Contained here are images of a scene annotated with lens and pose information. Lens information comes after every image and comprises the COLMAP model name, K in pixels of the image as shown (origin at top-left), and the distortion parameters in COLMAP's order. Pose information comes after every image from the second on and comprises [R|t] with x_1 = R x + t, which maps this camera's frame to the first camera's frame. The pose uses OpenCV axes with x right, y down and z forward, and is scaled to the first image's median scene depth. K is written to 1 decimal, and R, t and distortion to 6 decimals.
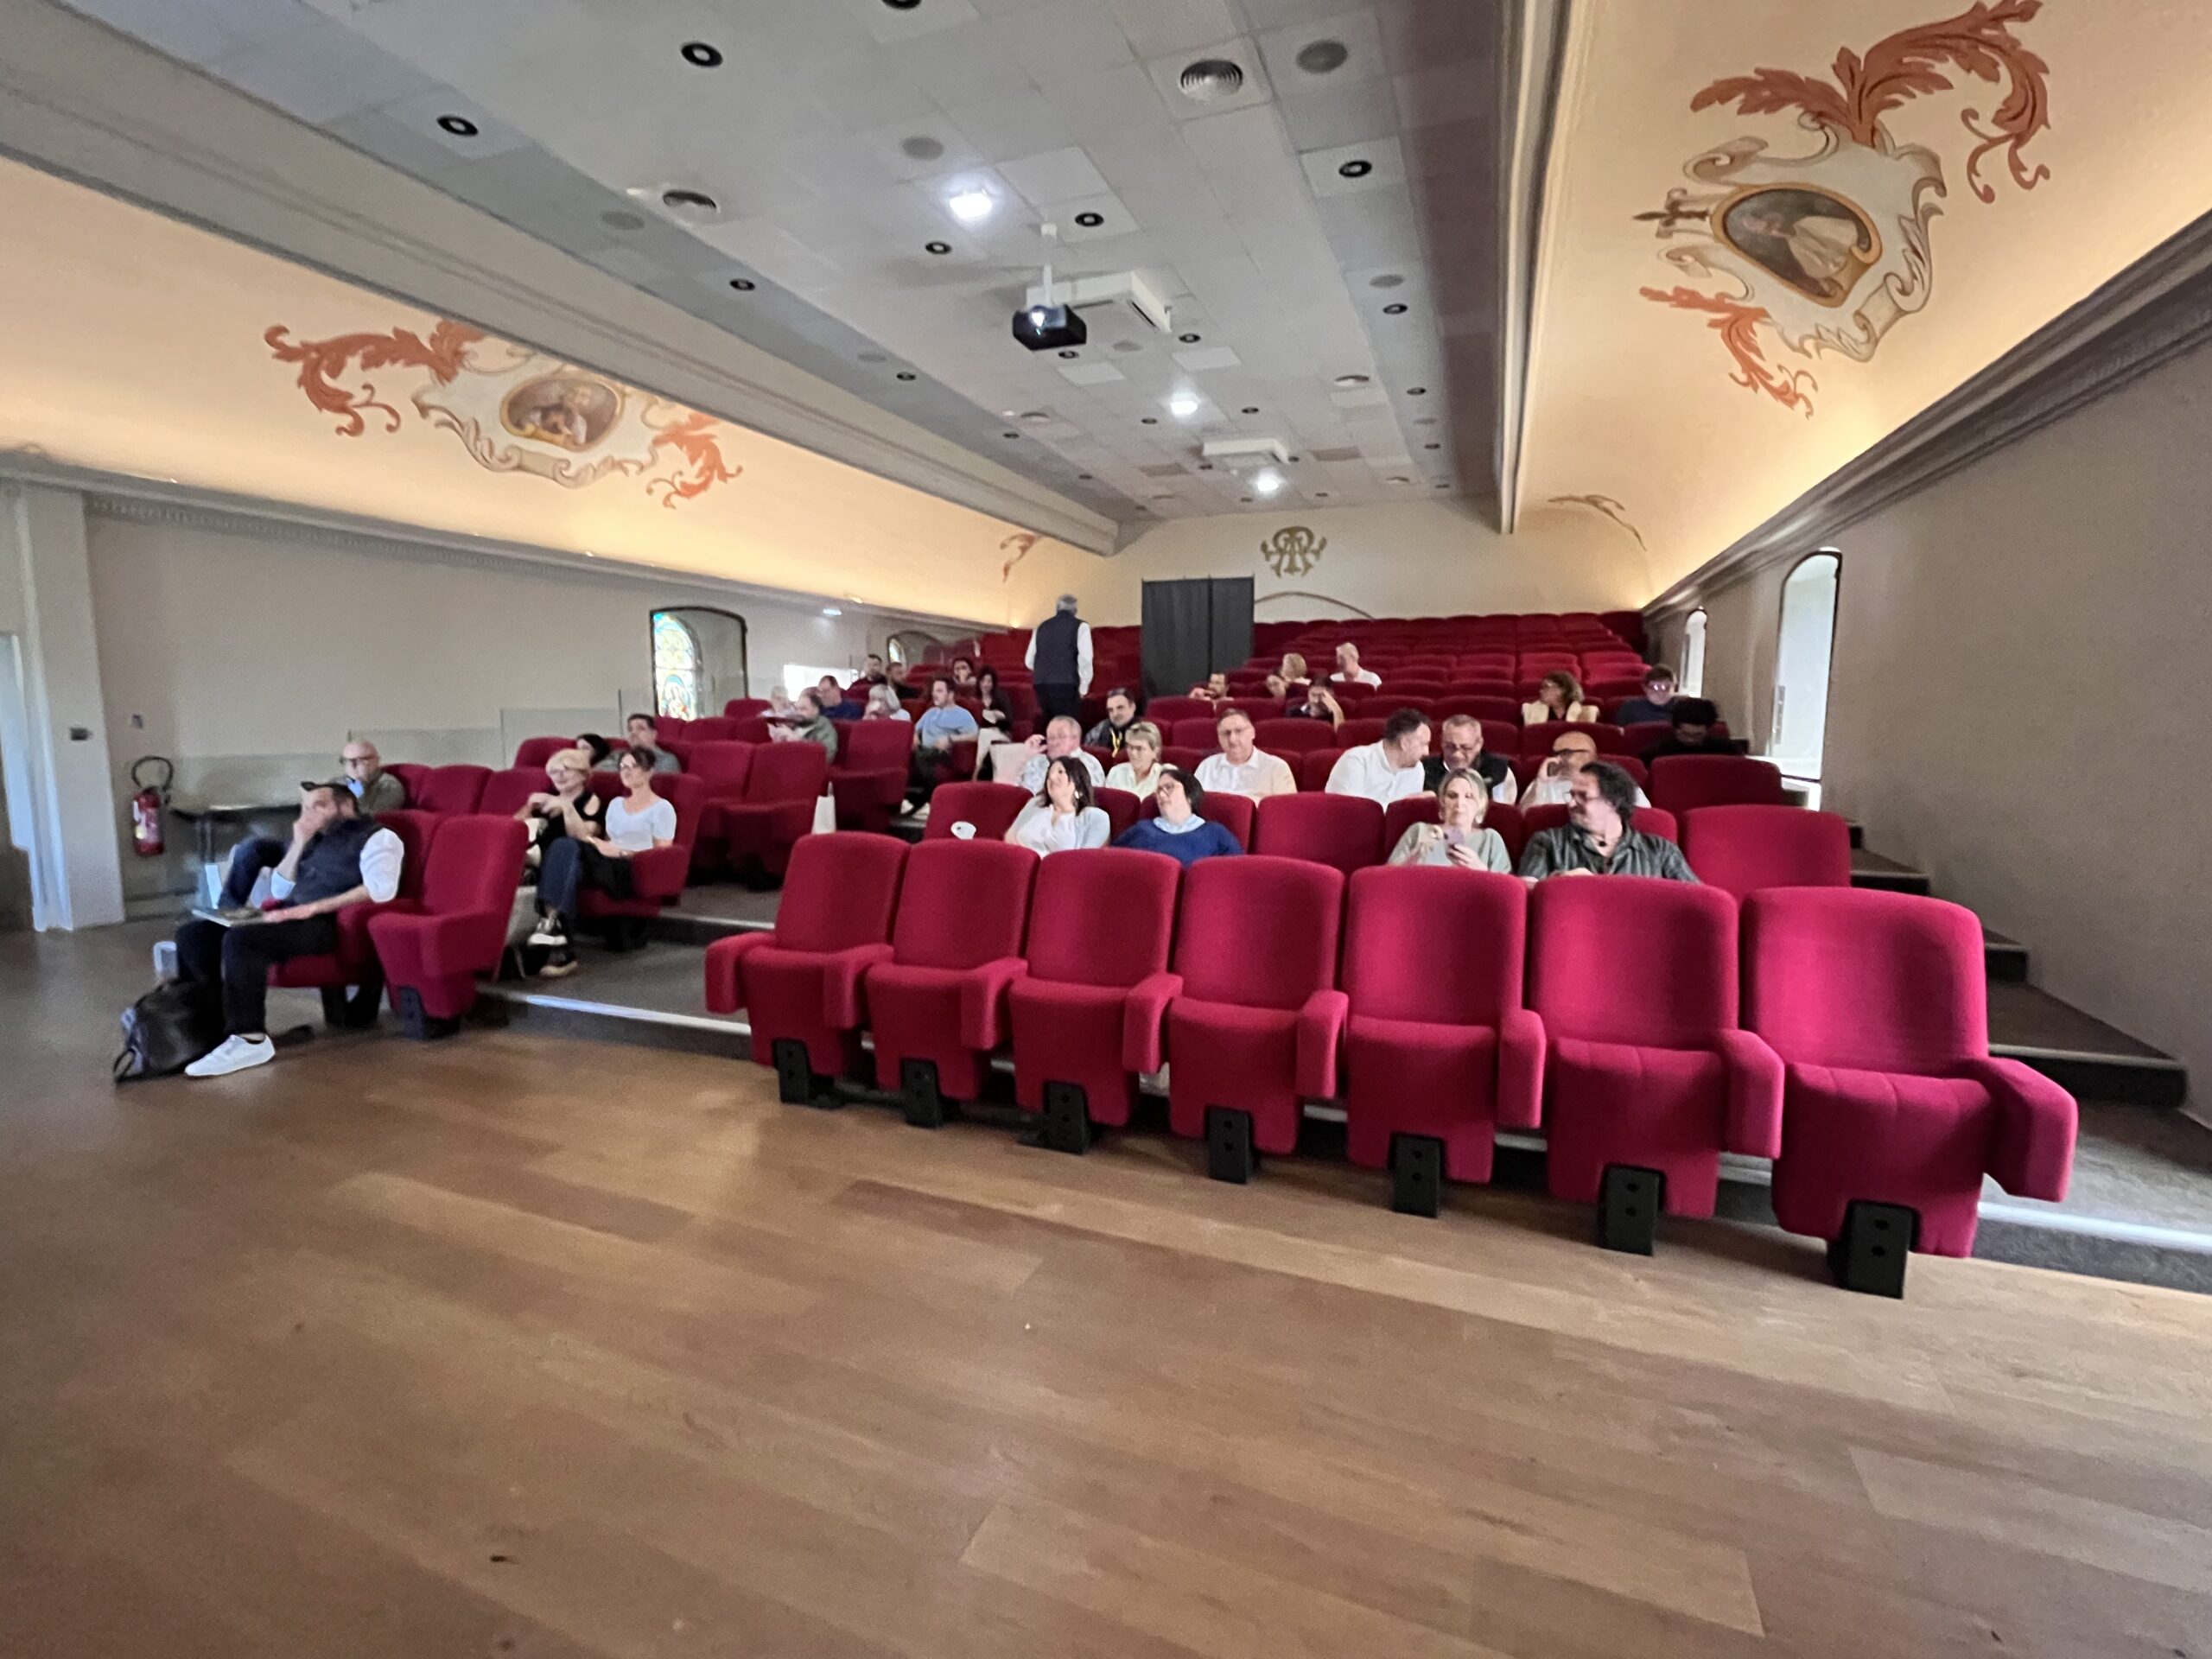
lens RADIAL K [[1012.4, 0, 1098.3], [0, 1012.4, 828.2], [0, 0, 1]] dist [-0.004940, -0.001581]
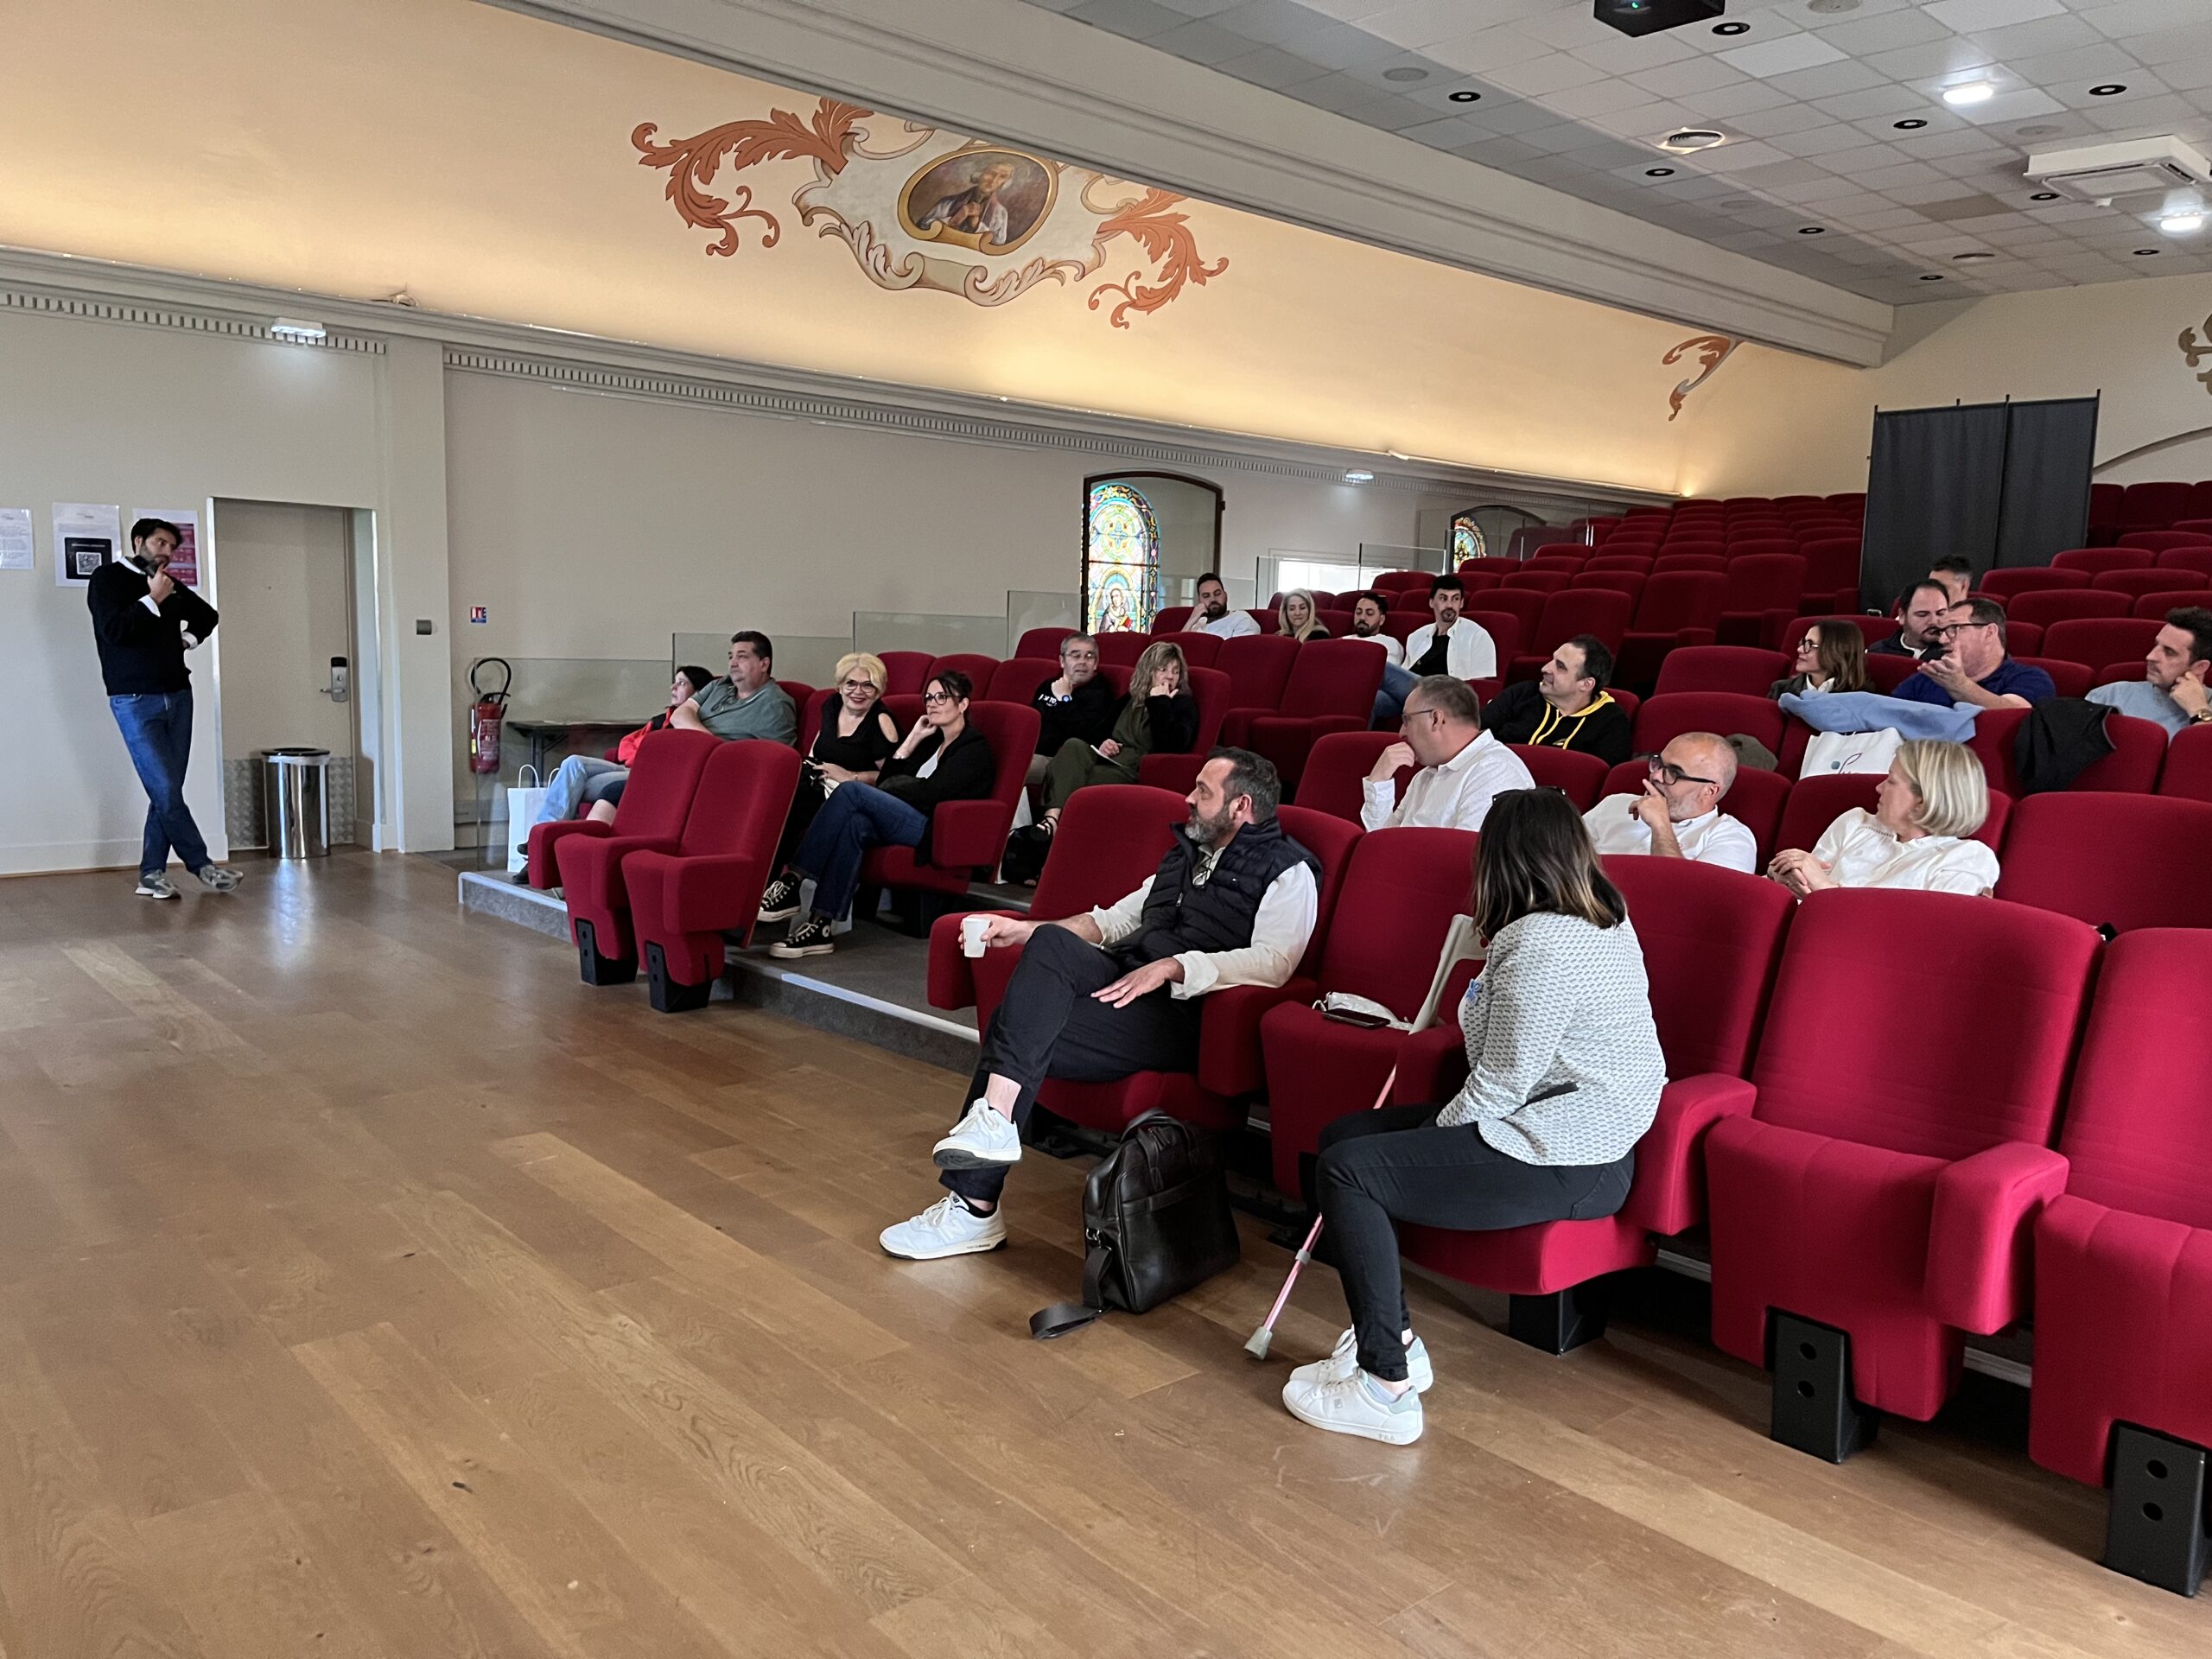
lens RADIAL K [[1669.6, 0, 1119.7], [0, 1669.6, 828.9], [0, 0, 1]] dist [0.070080, -0.097235]
pose [[0.901603, 0.076675, -0.425715, 0.123335], [-0.077682, 0.996865, 0.015025, 0.008634], [0.425533, 0.019524, 0.904733, -0.037730]]
